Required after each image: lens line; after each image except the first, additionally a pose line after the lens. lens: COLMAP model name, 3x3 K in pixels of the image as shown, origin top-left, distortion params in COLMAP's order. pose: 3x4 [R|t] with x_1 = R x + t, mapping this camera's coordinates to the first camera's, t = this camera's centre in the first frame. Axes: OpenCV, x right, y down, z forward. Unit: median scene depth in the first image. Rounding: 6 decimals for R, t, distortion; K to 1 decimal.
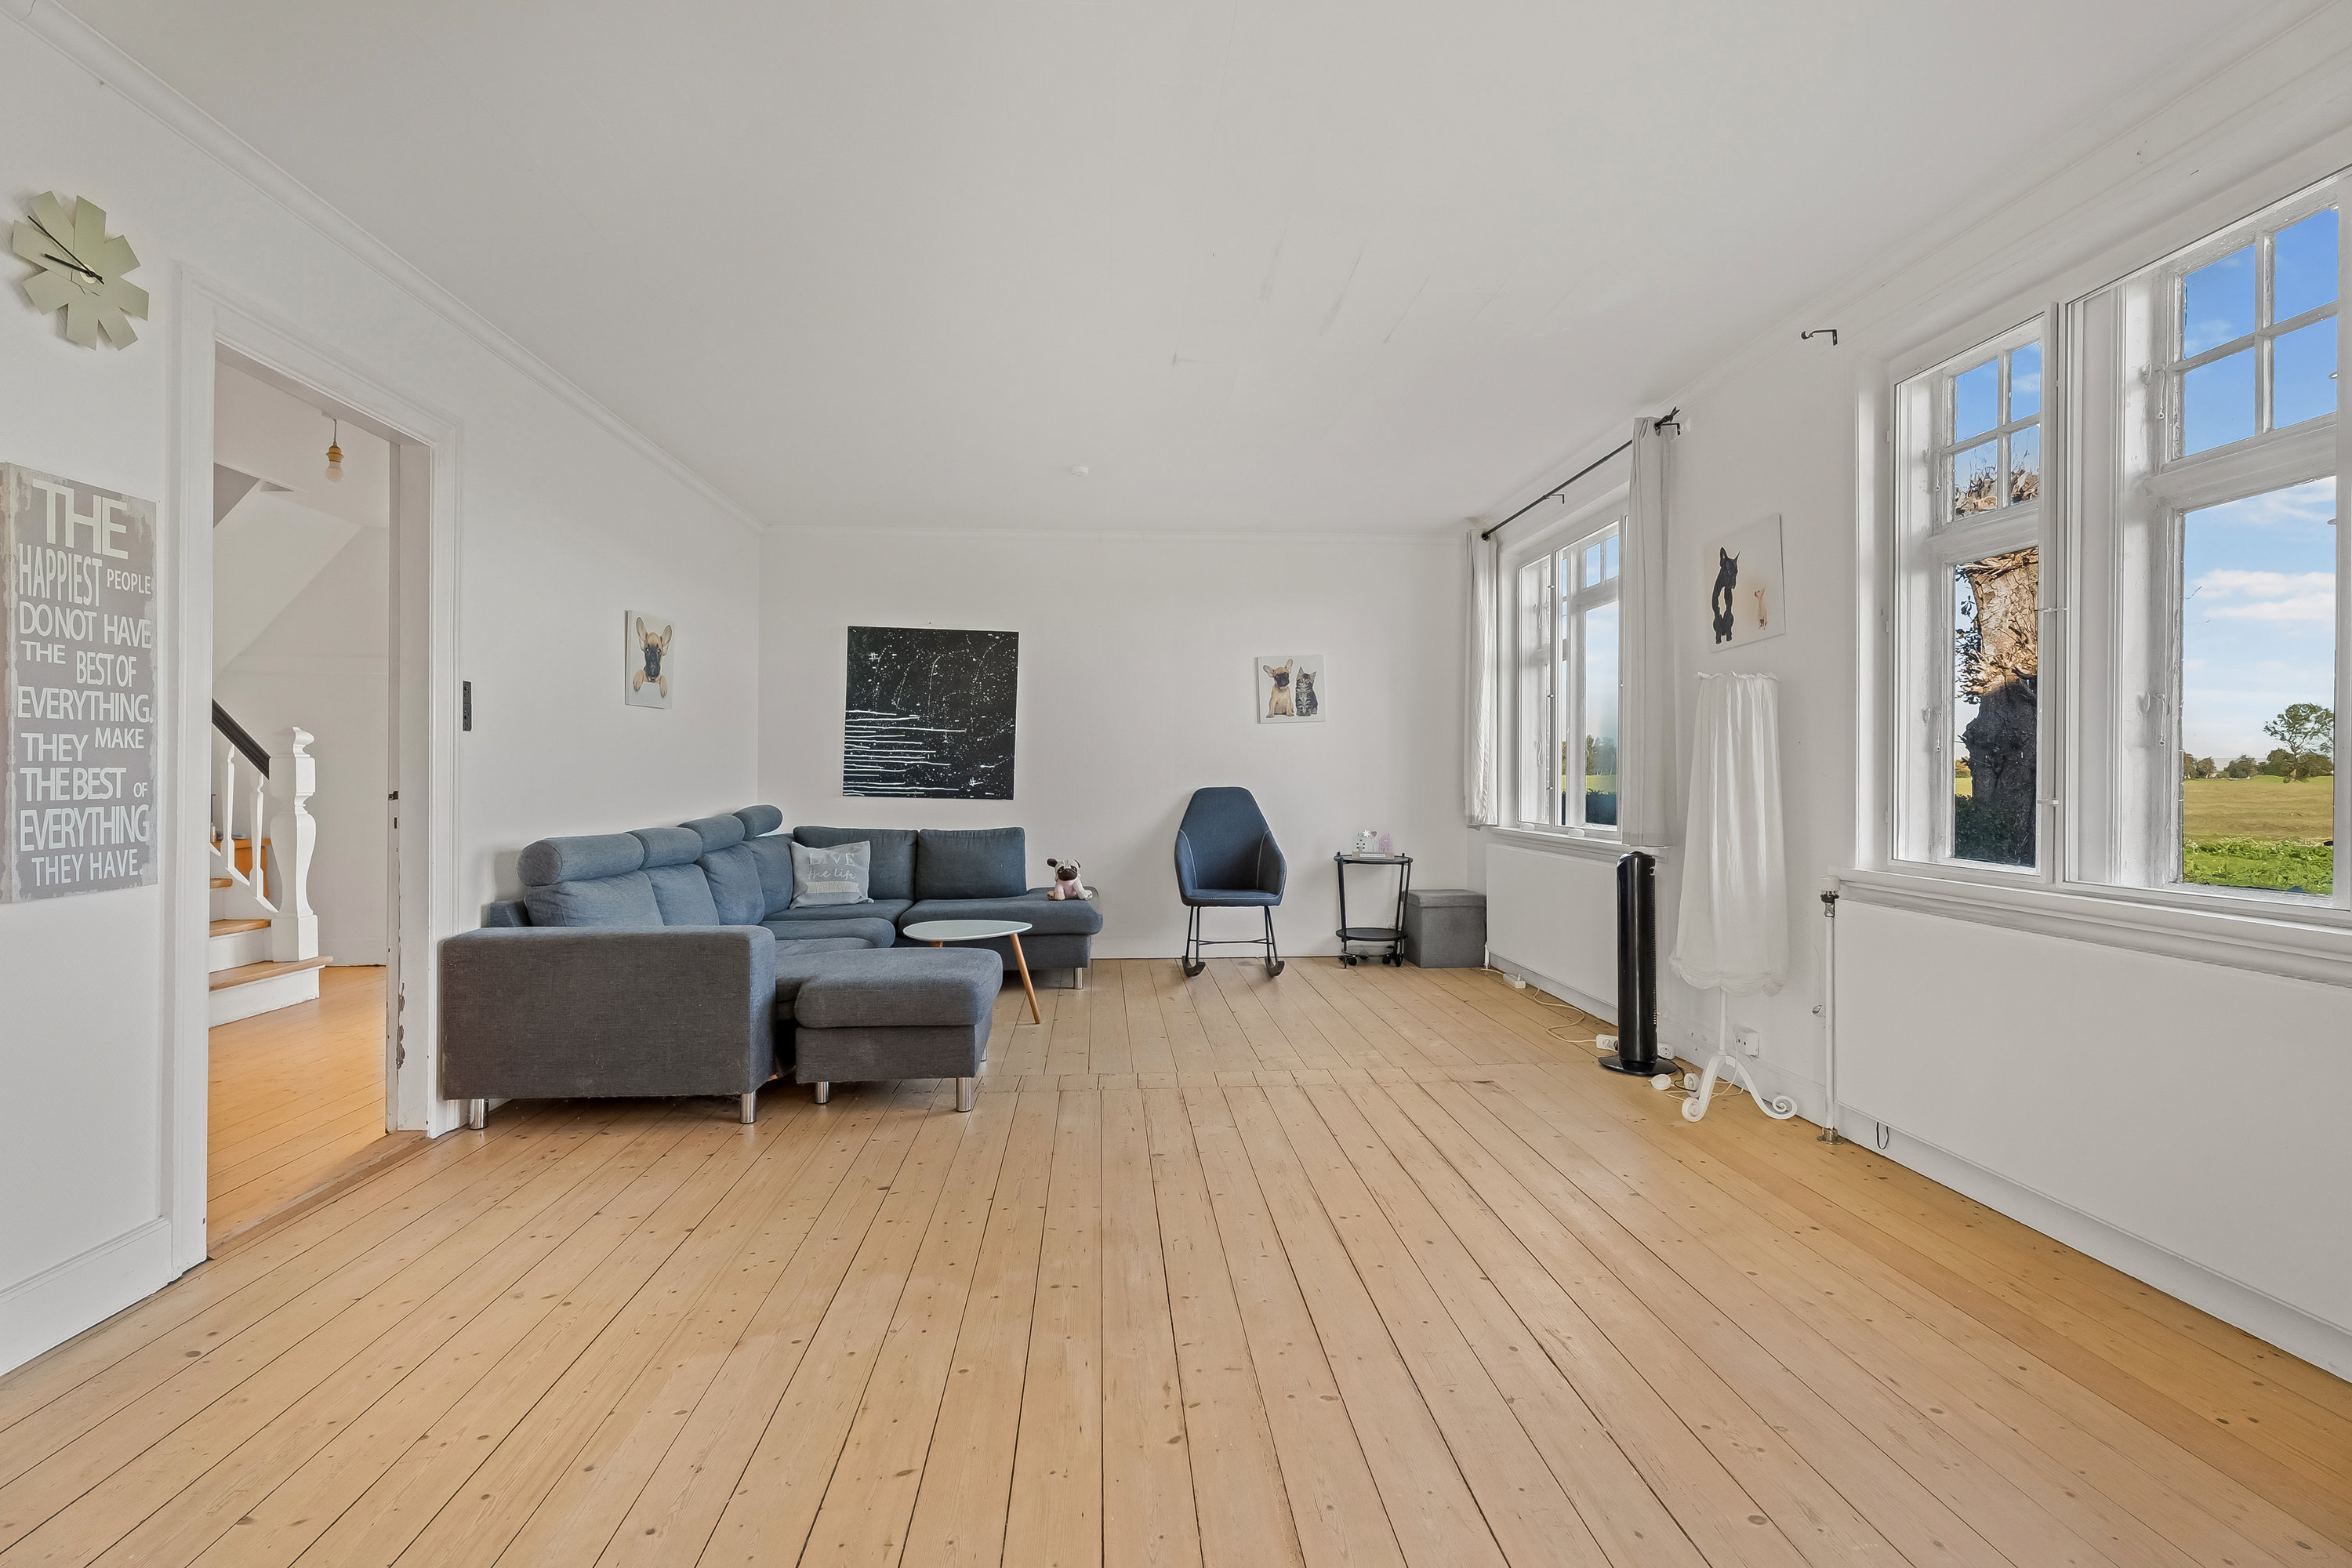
lens RADIAL K [[1050.0, 0, 1171.8], [0, 1050.0, 771.1], [0, 0, 1]] dist [0.002114, -0.000870]
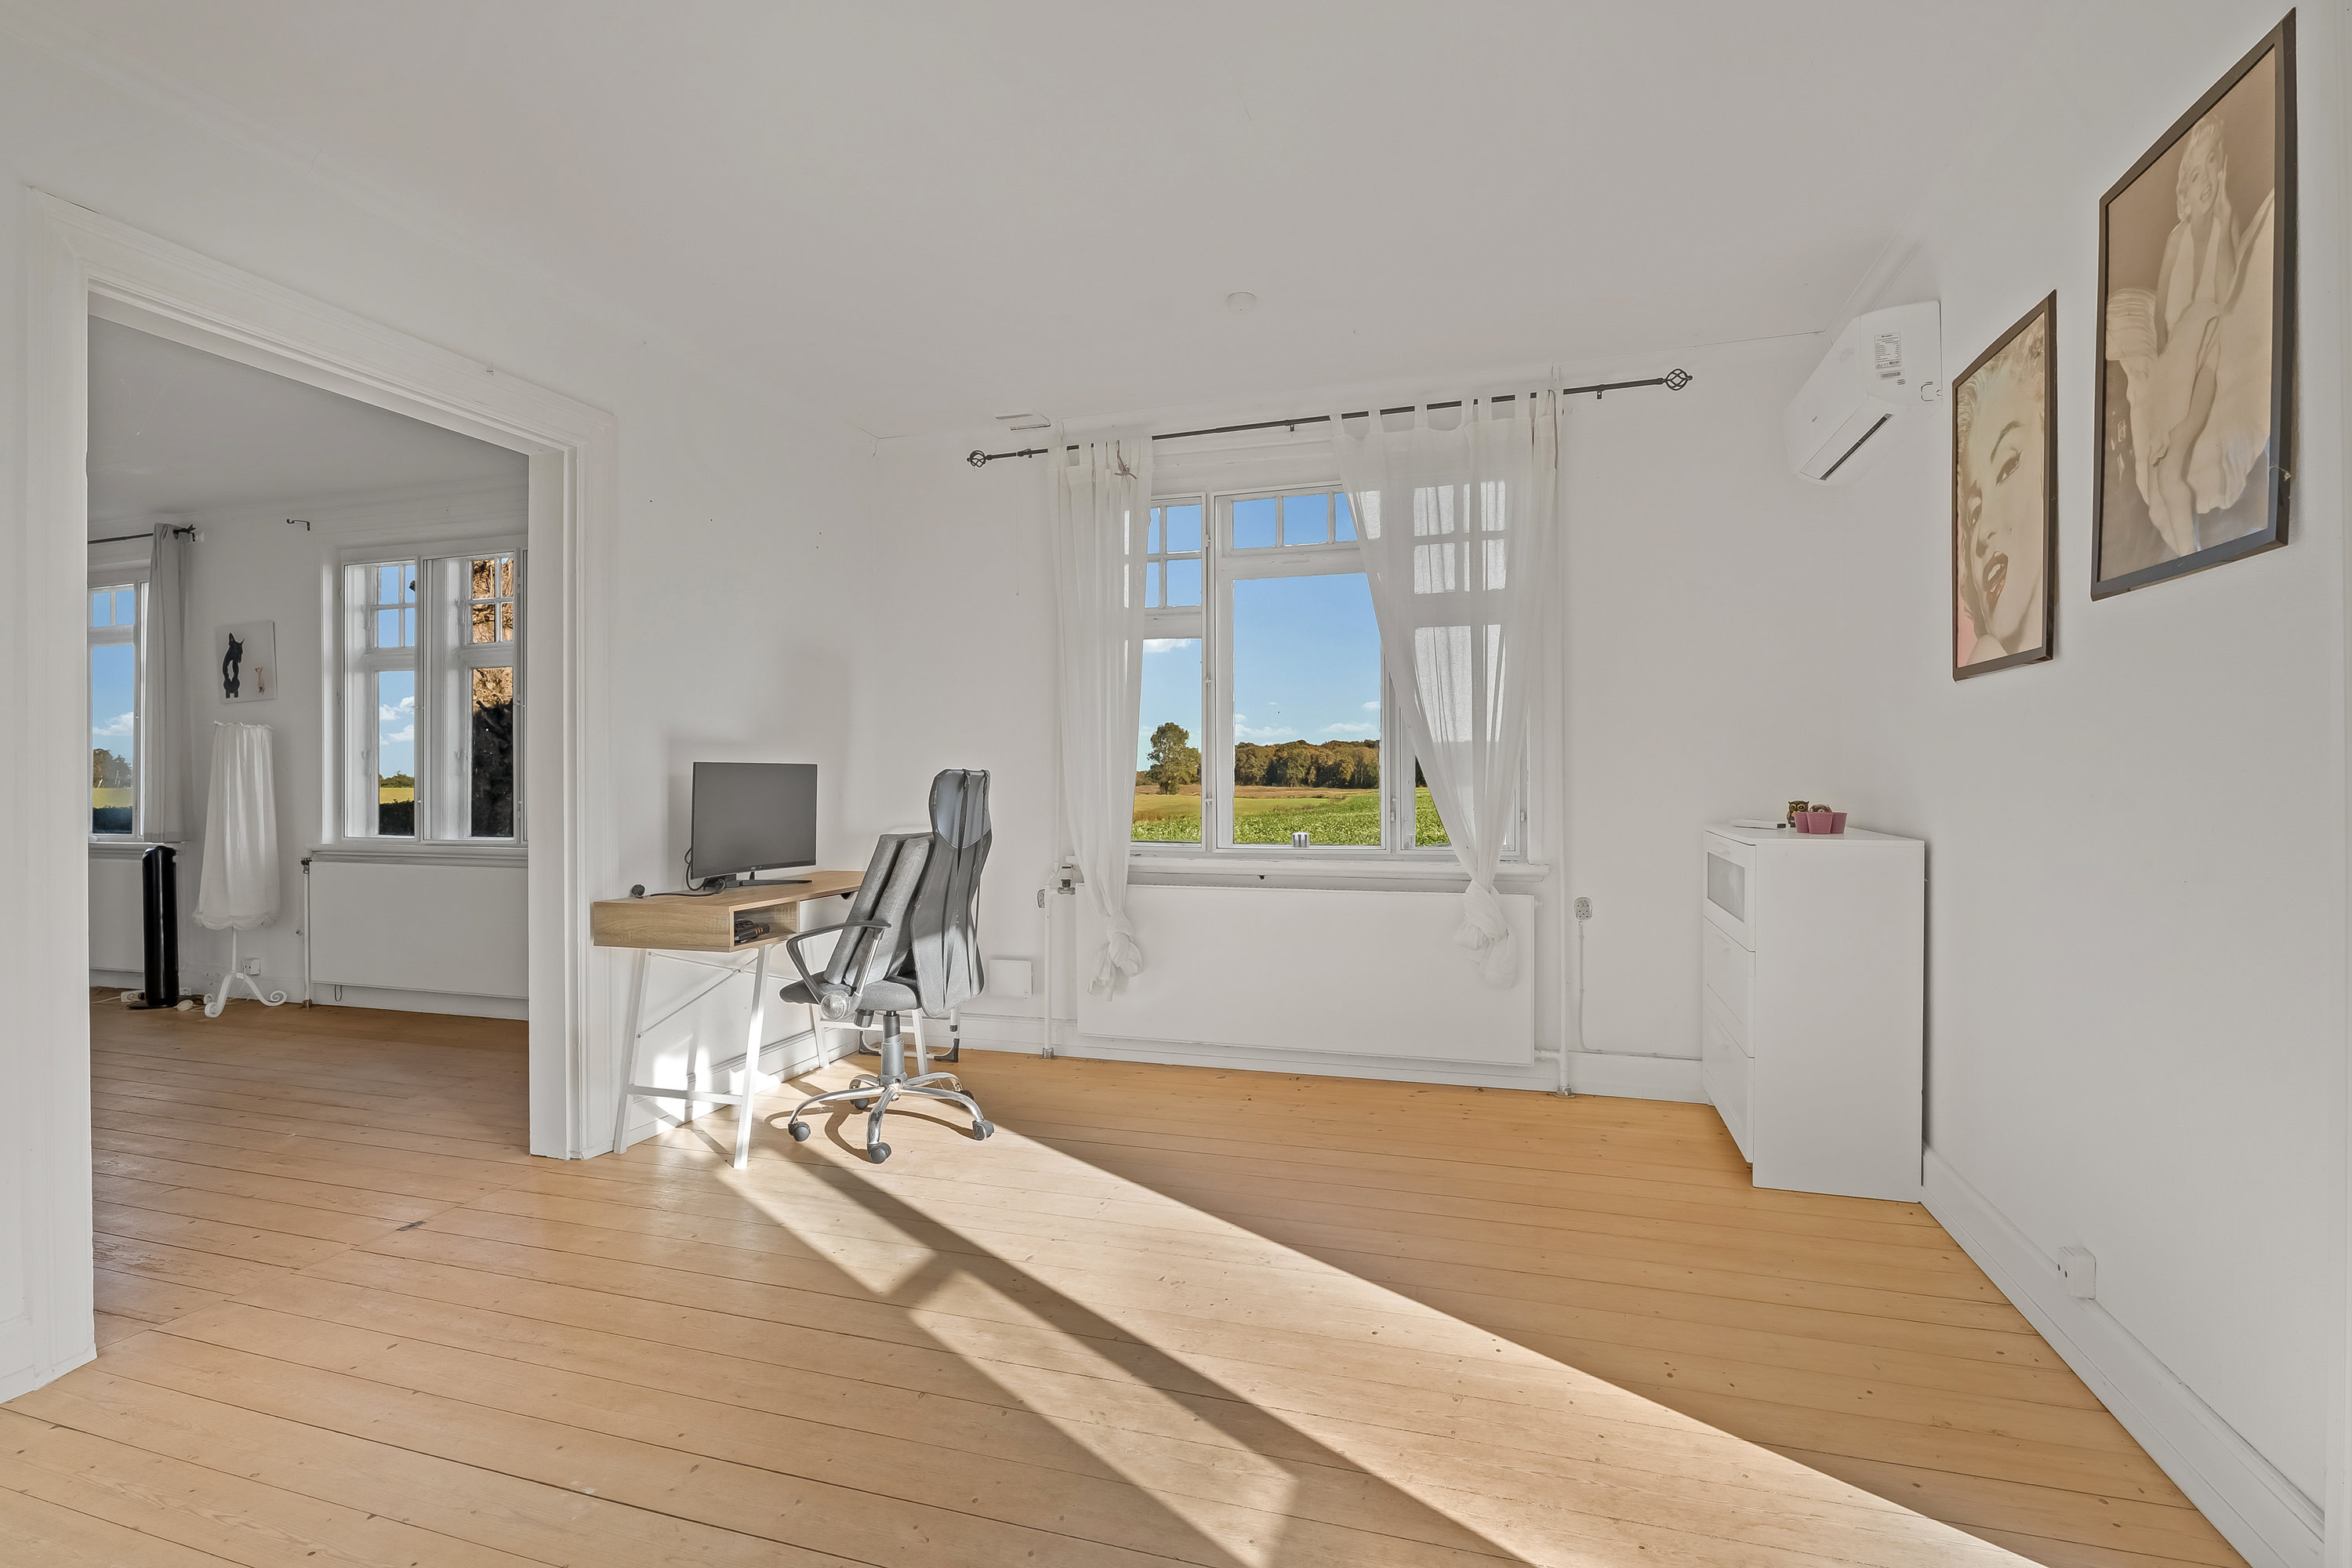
lens RADIAL K [[1125.6, 0, 1168.7], [0, 1125.6, 782.5], [0, 0, 1]] dist [-0.012264, -0.001303]
pose [[0.367717, -0.002845, 0.929934, -0.496522], [0.003981, 0.999991, 0.001485, -0.003070], [-0.929929, 0.003156, 0.367725, -0.885474]]
